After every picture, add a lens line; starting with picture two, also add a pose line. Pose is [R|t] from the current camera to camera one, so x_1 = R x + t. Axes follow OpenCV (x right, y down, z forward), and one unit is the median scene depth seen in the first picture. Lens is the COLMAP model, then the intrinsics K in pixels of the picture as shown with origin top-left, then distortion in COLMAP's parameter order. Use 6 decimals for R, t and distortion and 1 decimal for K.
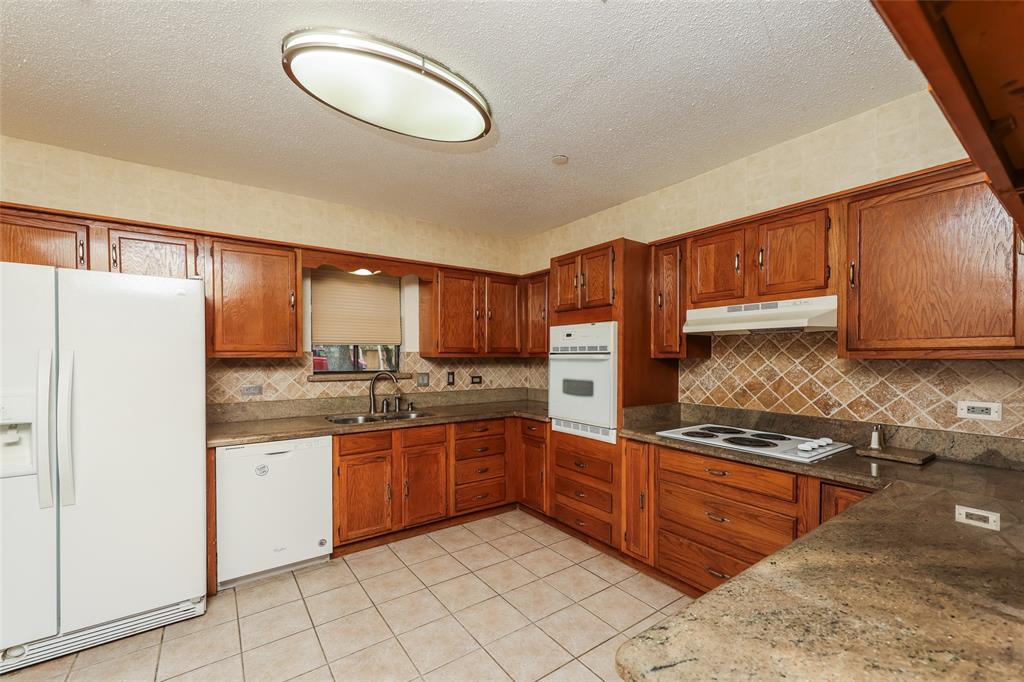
lens RADIAL K [[410.1, 0, 491.5], [0, 410.1, 351.5], [0, 0, 1]] dist [-0.000884, -0.000070]
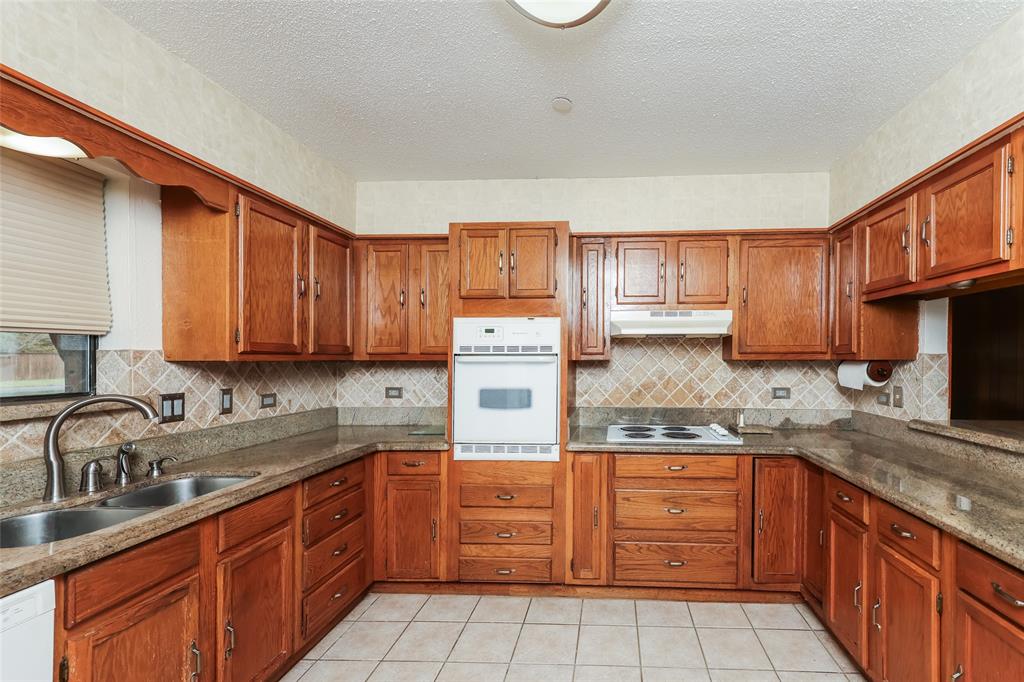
lens RADIAL K [[492.8, 0, 512.3], [0, 492.8, 356.0], [0, 0, 1]] dist [0.017121, -0.000125]
pose [[0.588261, 0.001391, 0.808670, -0.507998], [-0.006758, 0.999972, 0.003196, 0.003558], [-0.808643, -0.007345, 0.588254, 0.412164]]
